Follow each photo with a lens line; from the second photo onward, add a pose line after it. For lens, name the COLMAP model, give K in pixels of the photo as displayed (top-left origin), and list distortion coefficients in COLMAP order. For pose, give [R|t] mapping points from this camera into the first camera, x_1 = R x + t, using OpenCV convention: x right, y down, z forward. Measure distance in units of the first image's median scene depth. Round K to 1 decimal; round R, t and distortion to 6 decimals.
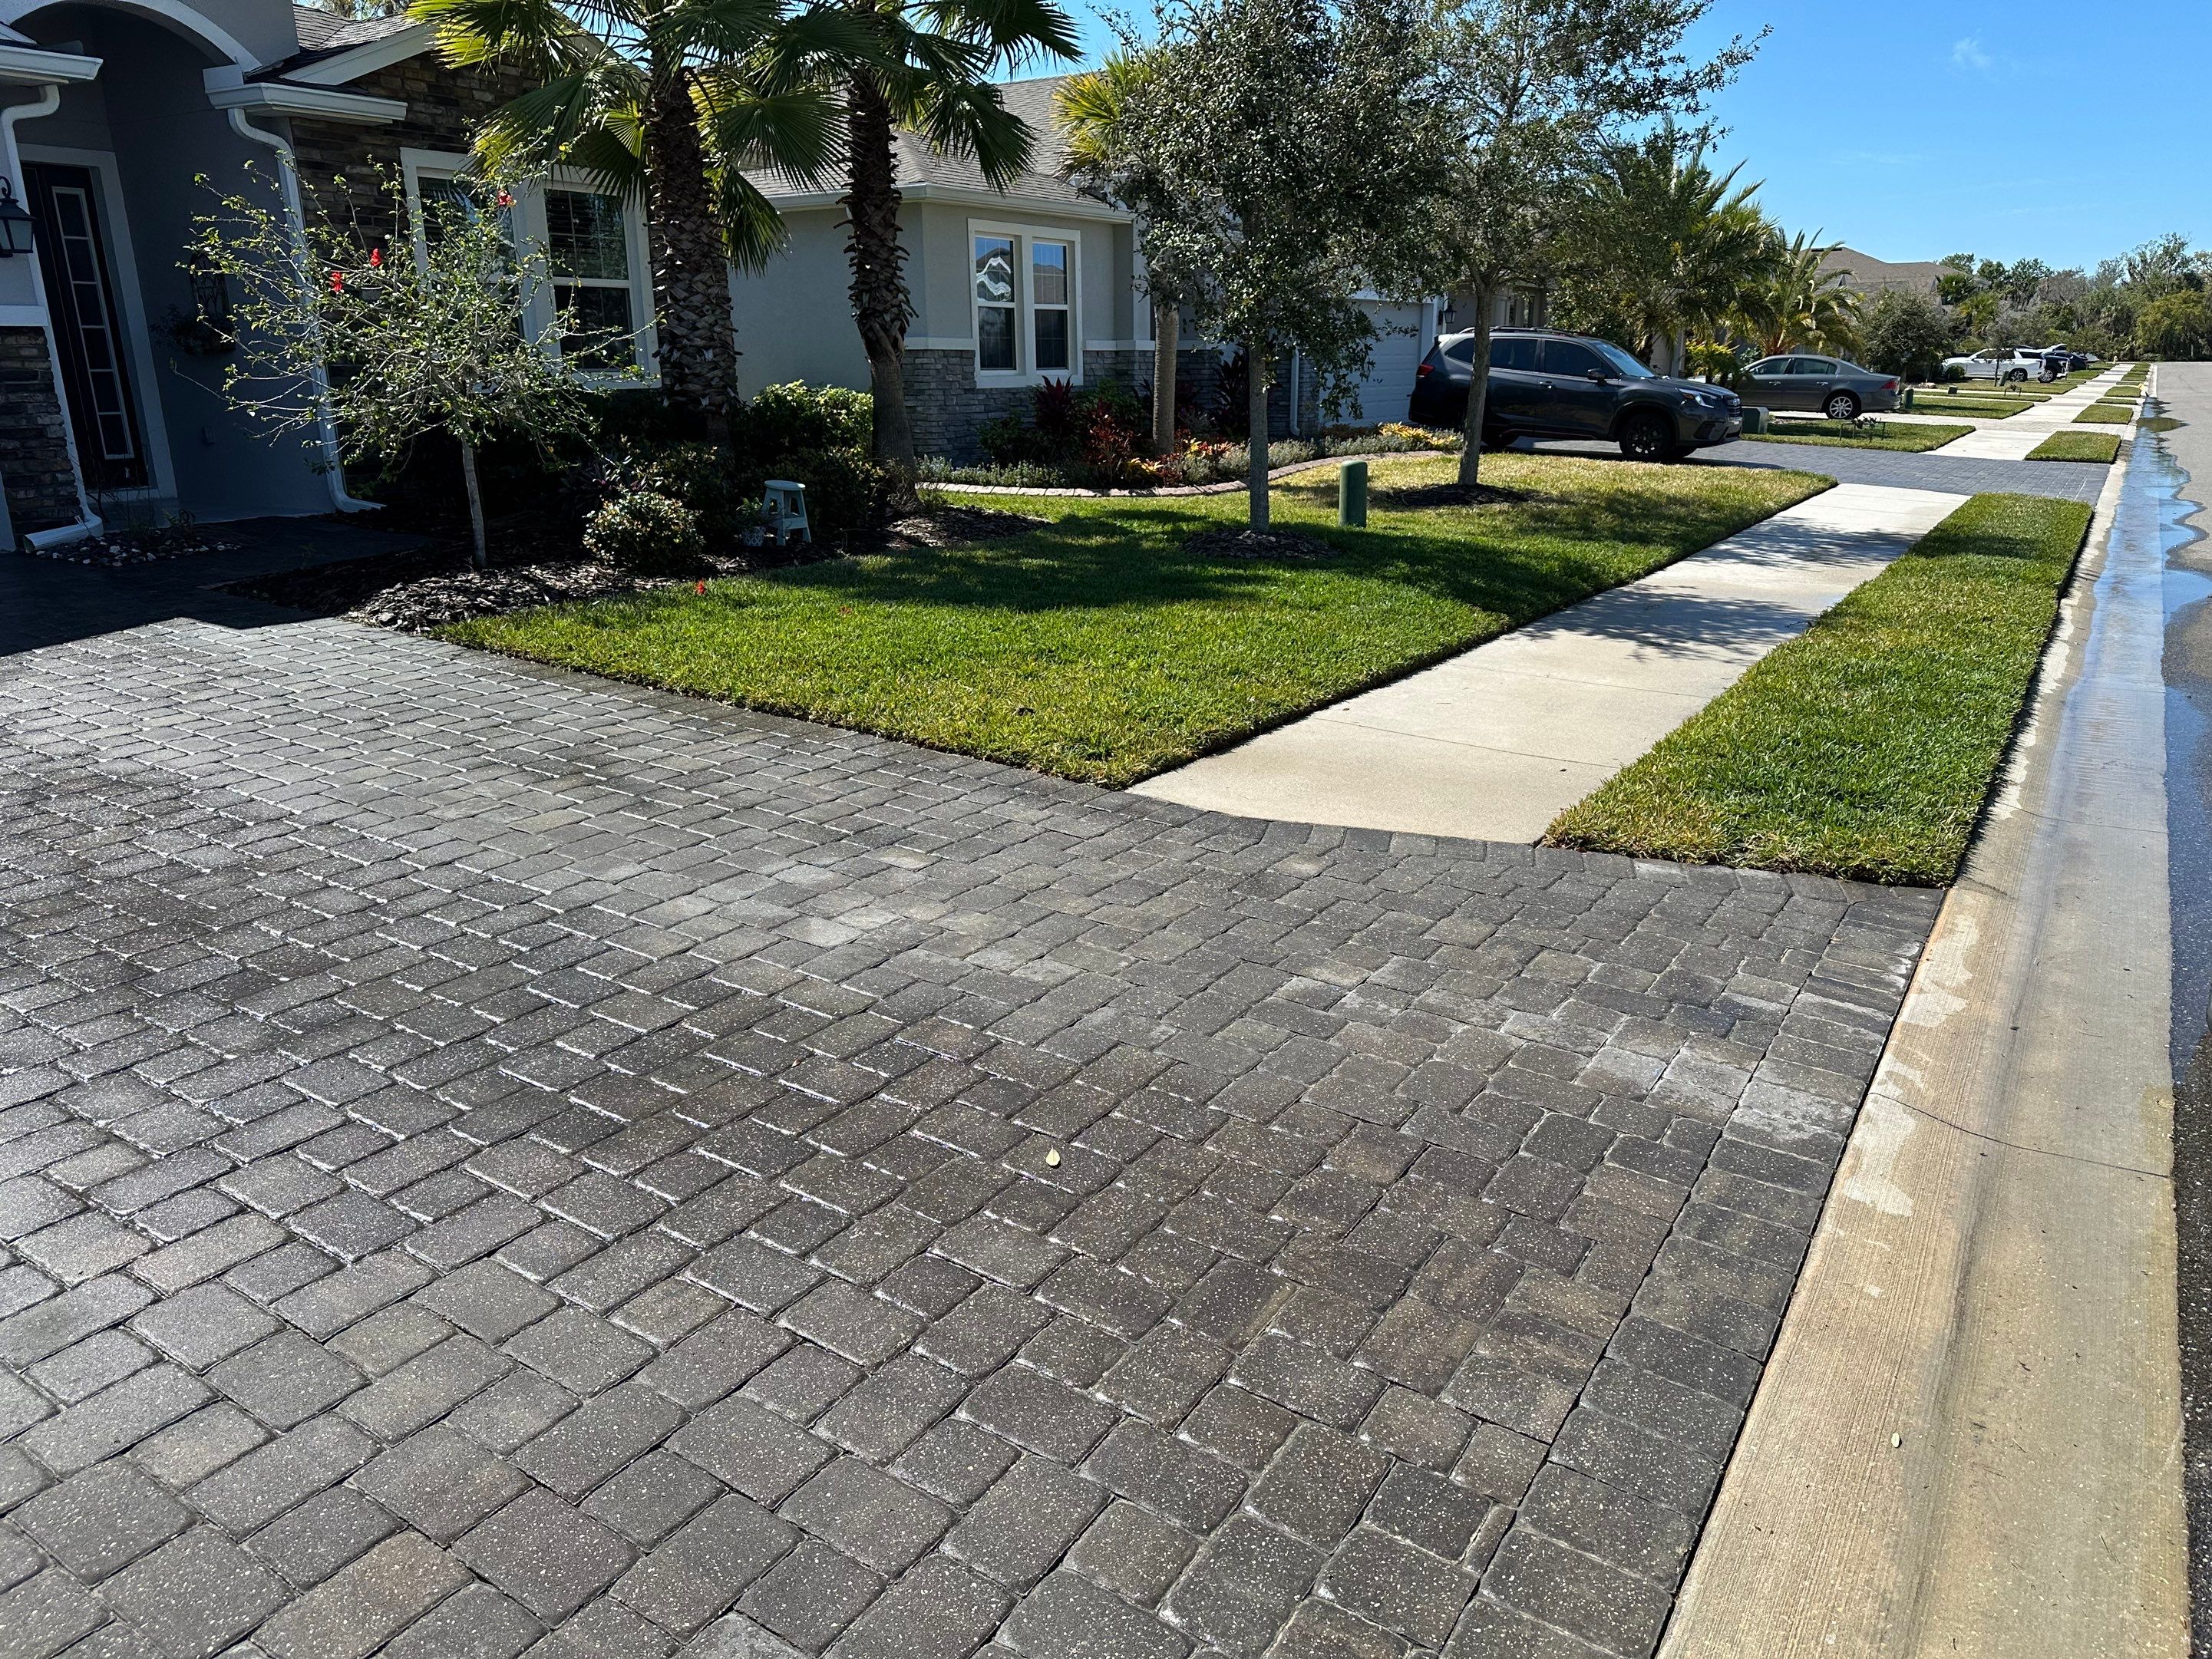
lens RADIAL K [[1543.6, 0, 1143.1], [0, 1543.6, 855.1], [0, 0, 1]] dist [0.042207, -0.049733]
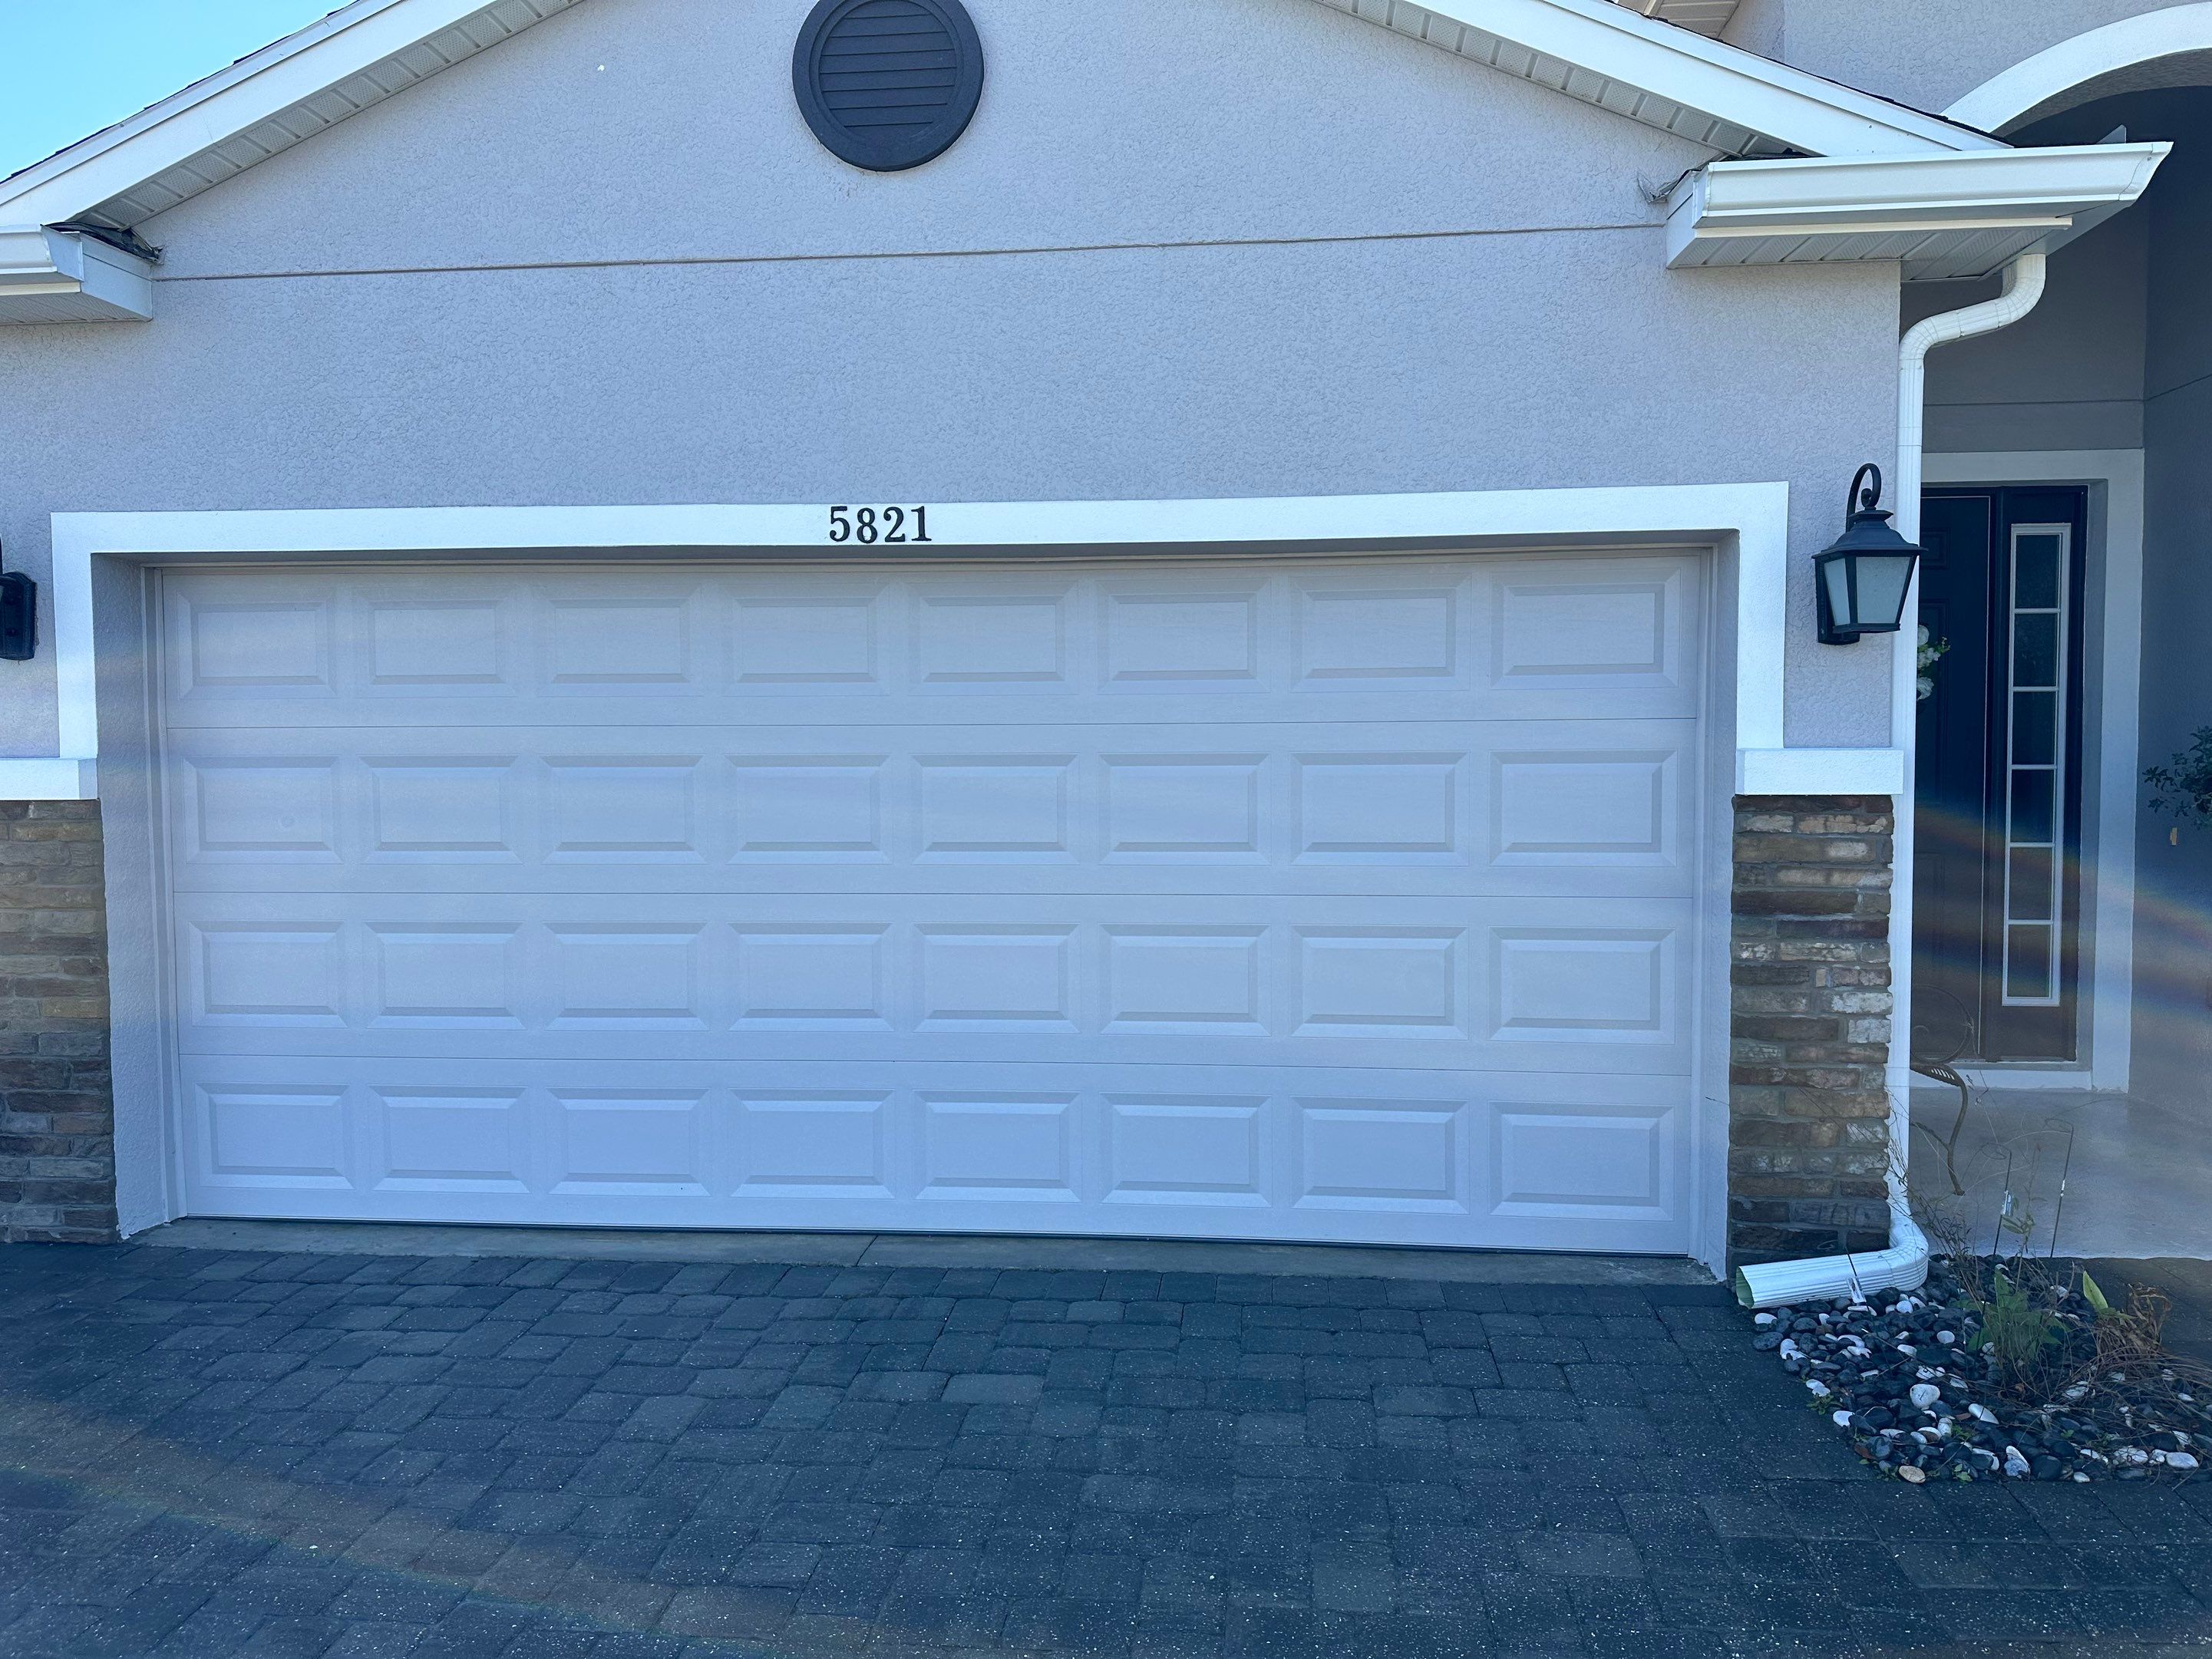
lens RADIAL K [[1544.2, 0, 1128.0], [0, 1544.2, 820.4], [0, 0, 1]] dist [0.051260, -0.066605]
pose [[0.442269, 0.039641, -0.896006, -0.506358], [-0.274075, 0.957207, -0.092935, -0.285953], [0.853980, 0.286676, 0.434207, 0.773789]]
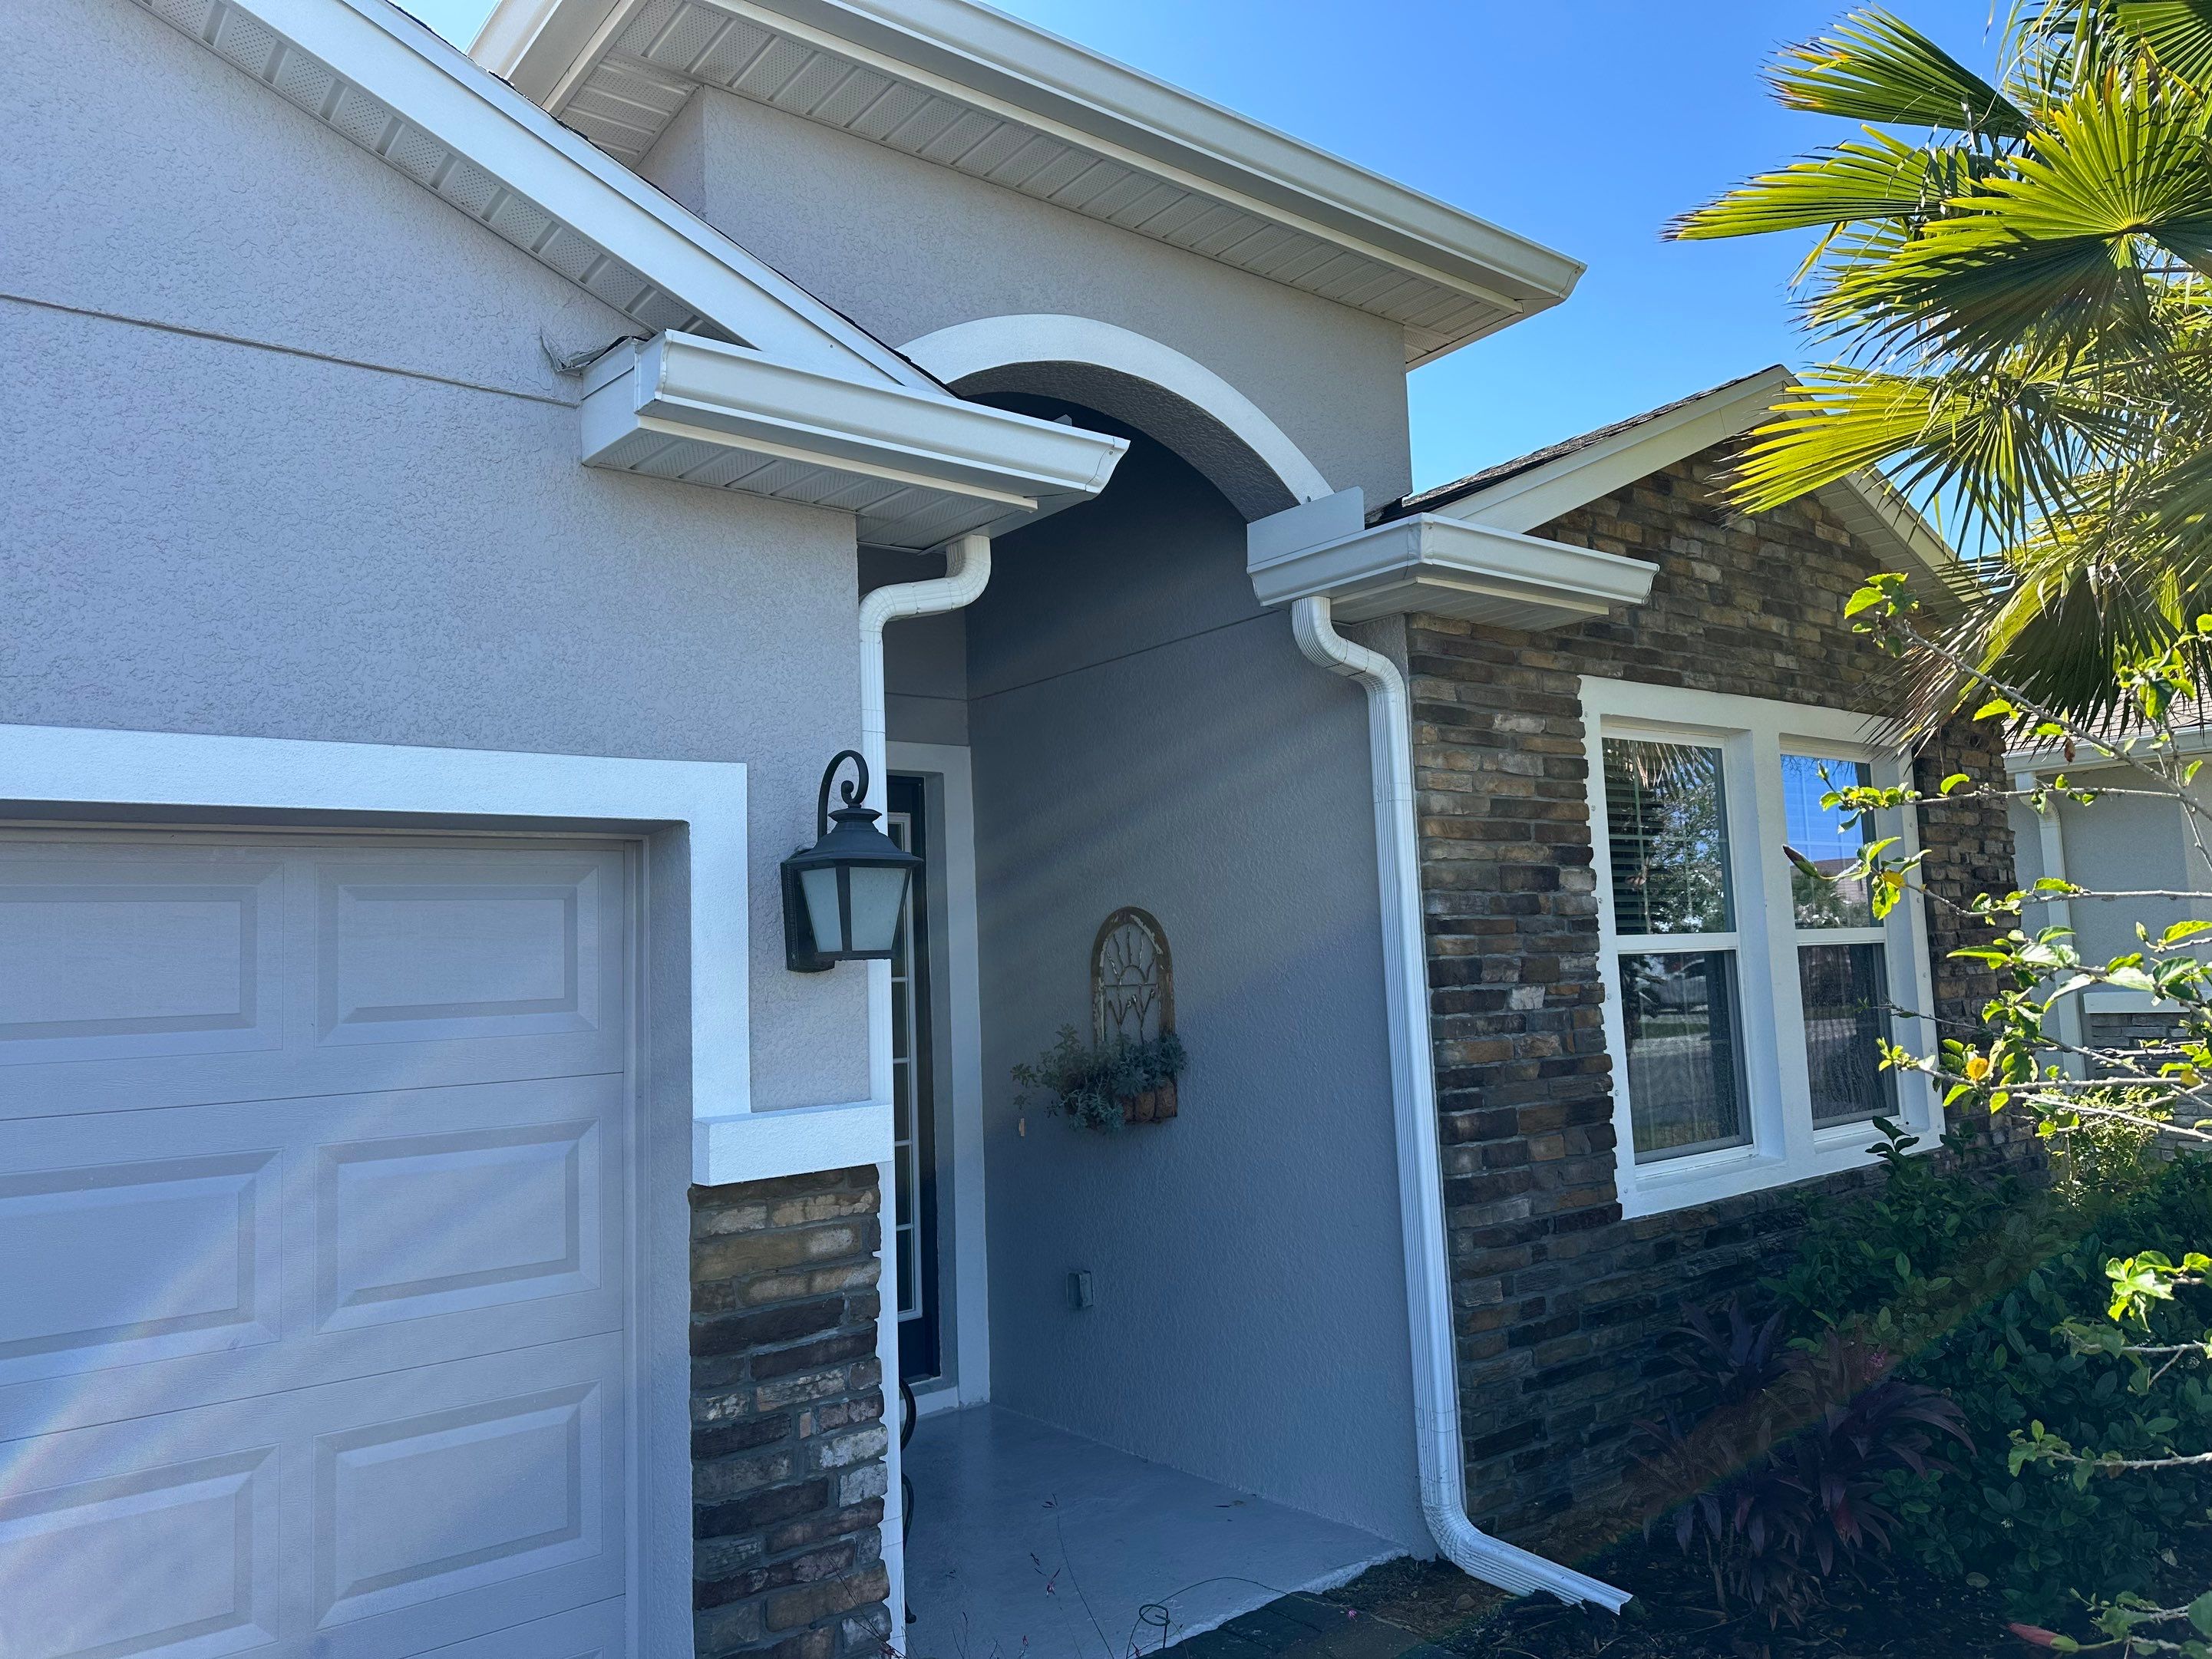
lens RADIAL K [[1531.8, 0, 1106.4], [0, 1531.8, 822.6], [0, 0, 1]] dist [0.104288, -0.142222]
pose [[0.938620, -0.070088, -0.337758, -0.657709], [-0.067730, 0.922637, -0.379677, -0.343971], [0.338238, 0.379249, 0.861258, 0.849981]]
